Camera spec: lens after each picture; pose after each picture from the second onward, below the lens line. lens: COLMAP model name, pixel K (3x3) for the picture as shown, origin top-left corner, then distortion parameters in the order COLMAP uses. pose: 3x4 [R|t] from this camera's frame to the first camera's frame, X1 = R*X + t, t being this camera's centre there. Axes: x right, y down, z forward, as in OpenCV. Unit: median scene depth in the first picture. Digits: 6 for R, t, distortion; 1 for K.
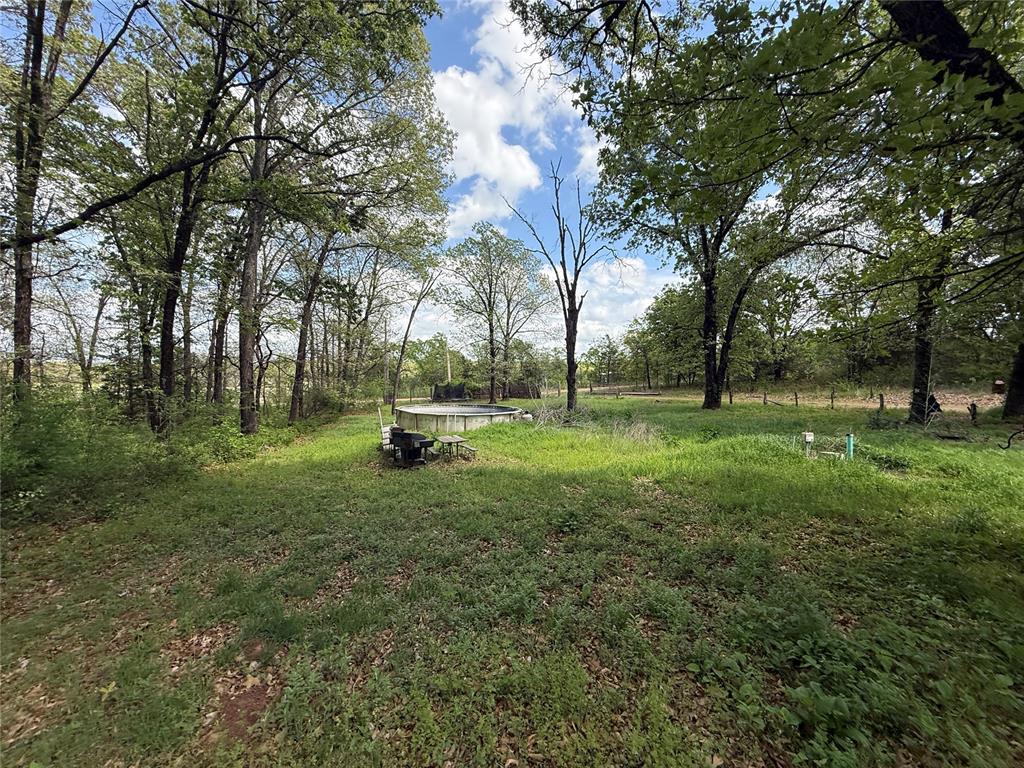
lens RADIAL K [[405.9, 0, 512.4], [0, 405.9, 381.1], [0, 0, 1]] dist [-0.000757, 0.000022]
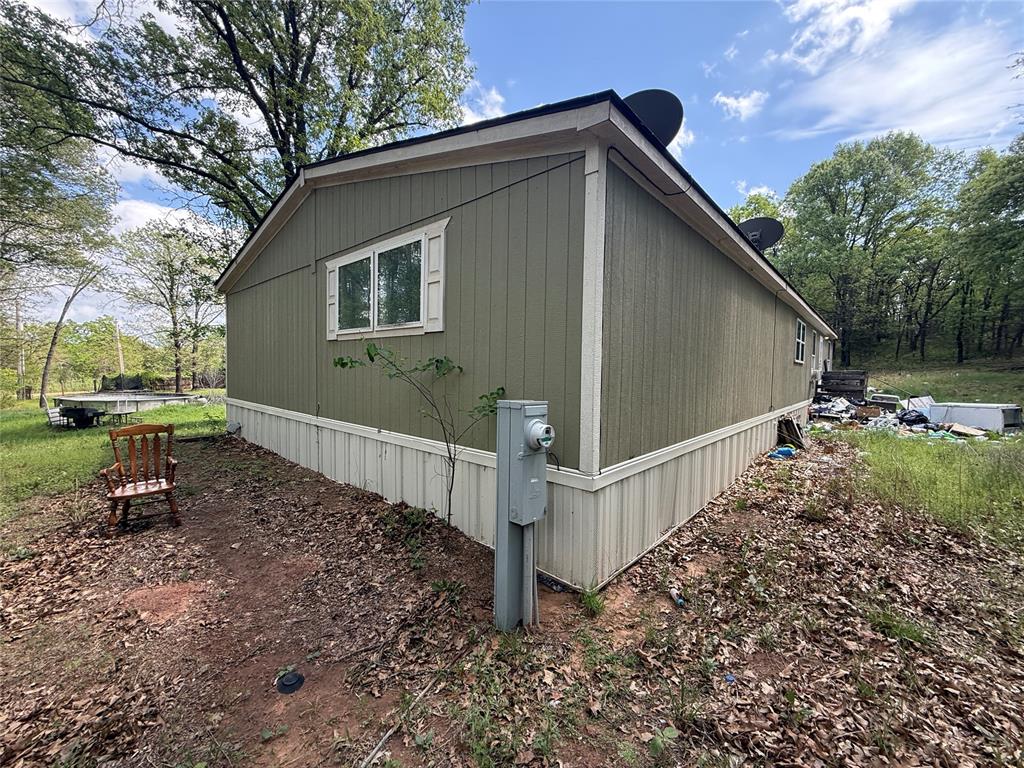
lens RADIAL K [[405.9, 0, 510.9], [0, 405.9, 385.8], [0, 0, 1]] dist [-0.000757, 0.000022]
pose [[0.823072, -0.025547, 0.567362, 0.062406], [0.002681, 0.999151, 0.041100, -0.005242], [-0.567930, -0.032307, 0.822442, -0.346236]]
